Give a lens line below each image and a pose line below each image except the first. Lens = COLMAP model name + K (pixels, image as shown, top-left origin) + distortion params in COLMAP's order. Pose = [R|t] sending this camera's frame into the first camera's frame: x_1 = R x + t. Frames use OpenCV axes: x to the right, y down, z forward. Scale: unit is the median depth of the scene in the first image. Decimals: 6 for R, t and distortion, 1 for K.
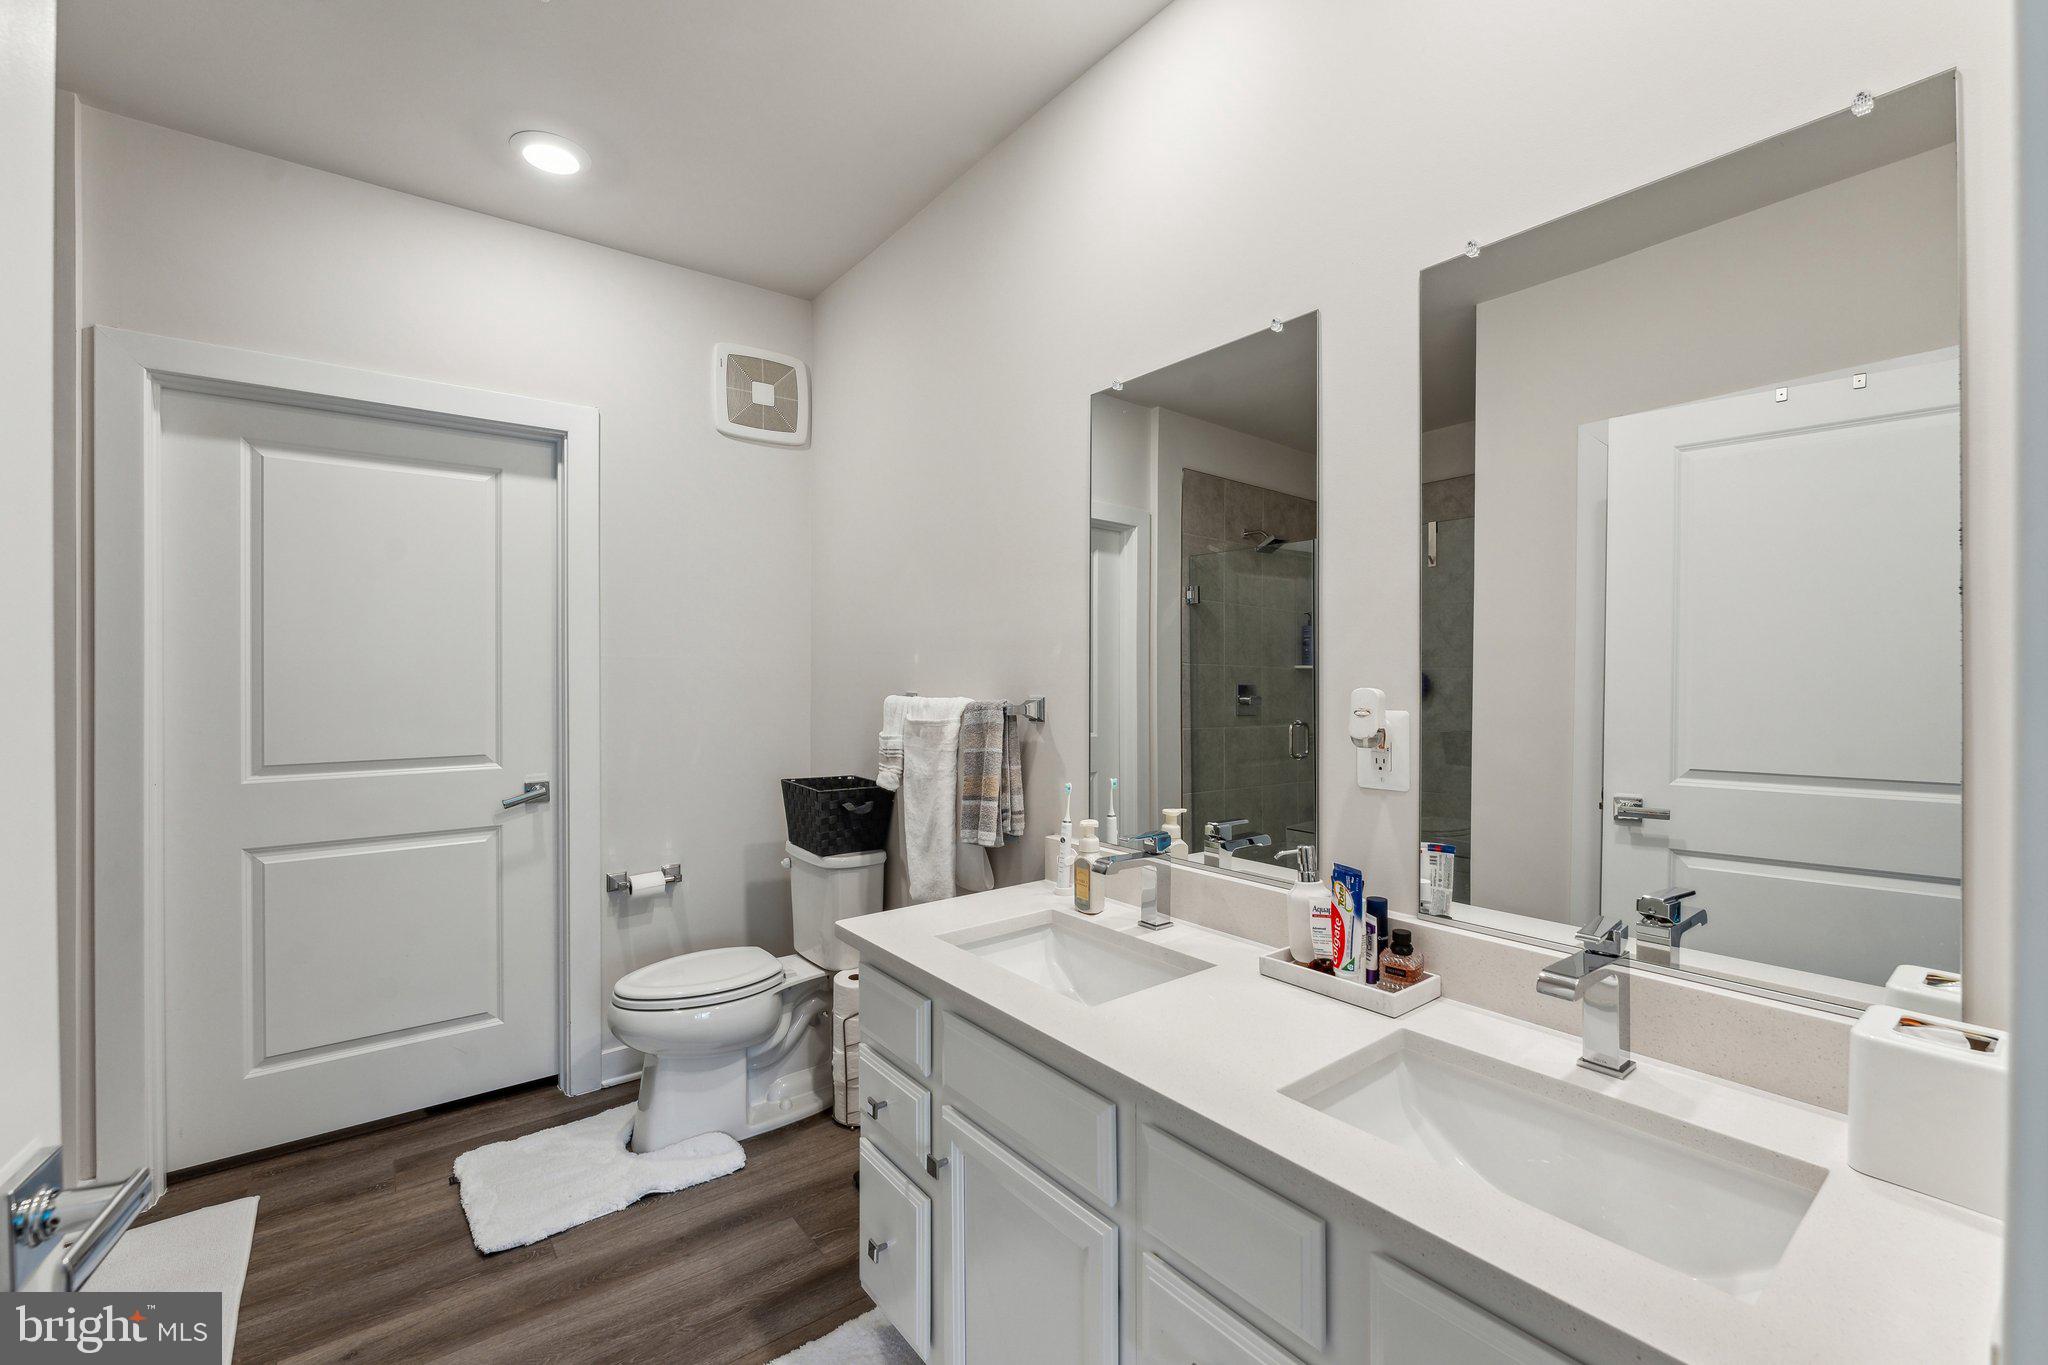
lens RADIAL K [[827.8, 0, 1028.3], [0, 827.8, 683.4], [0, 0, 1]] dist [0.001278, -0.000059]
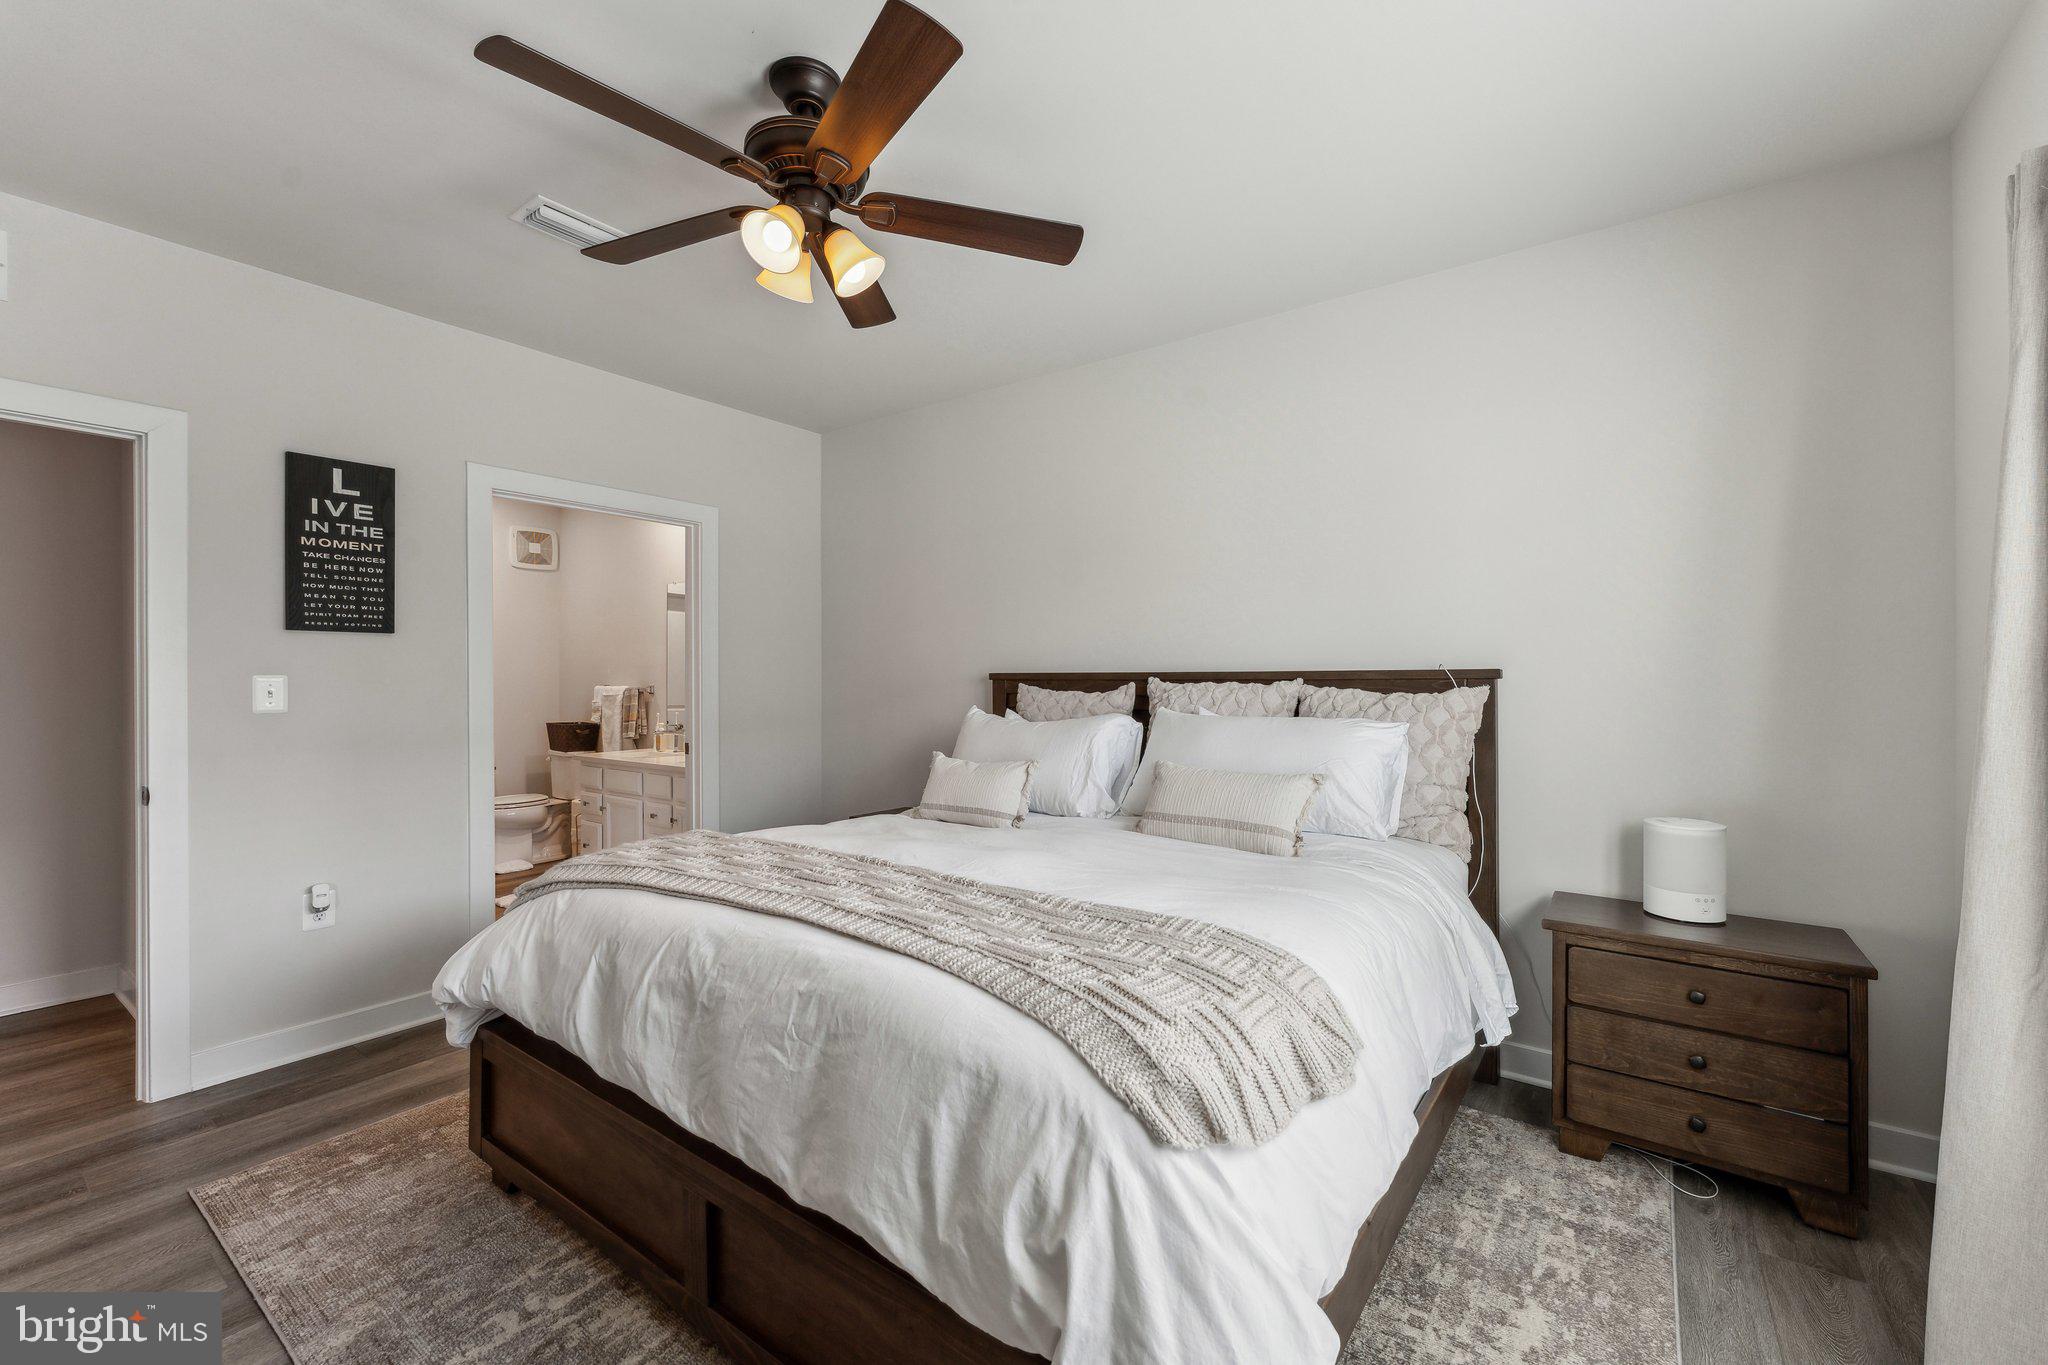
lens RADIAL K [[827.8, 0, 1028.3], [0, 827.8, 683.4], [0, 0, 1]] dist [0.001278, -0.000059]
pose [[0.961278, -0.001005, 0.275578, 0.414951], [-0.000131, 0.999992, 0.004102, -0.002106], [-0.275580, -0.003979, 0.961270, -1.838696]]
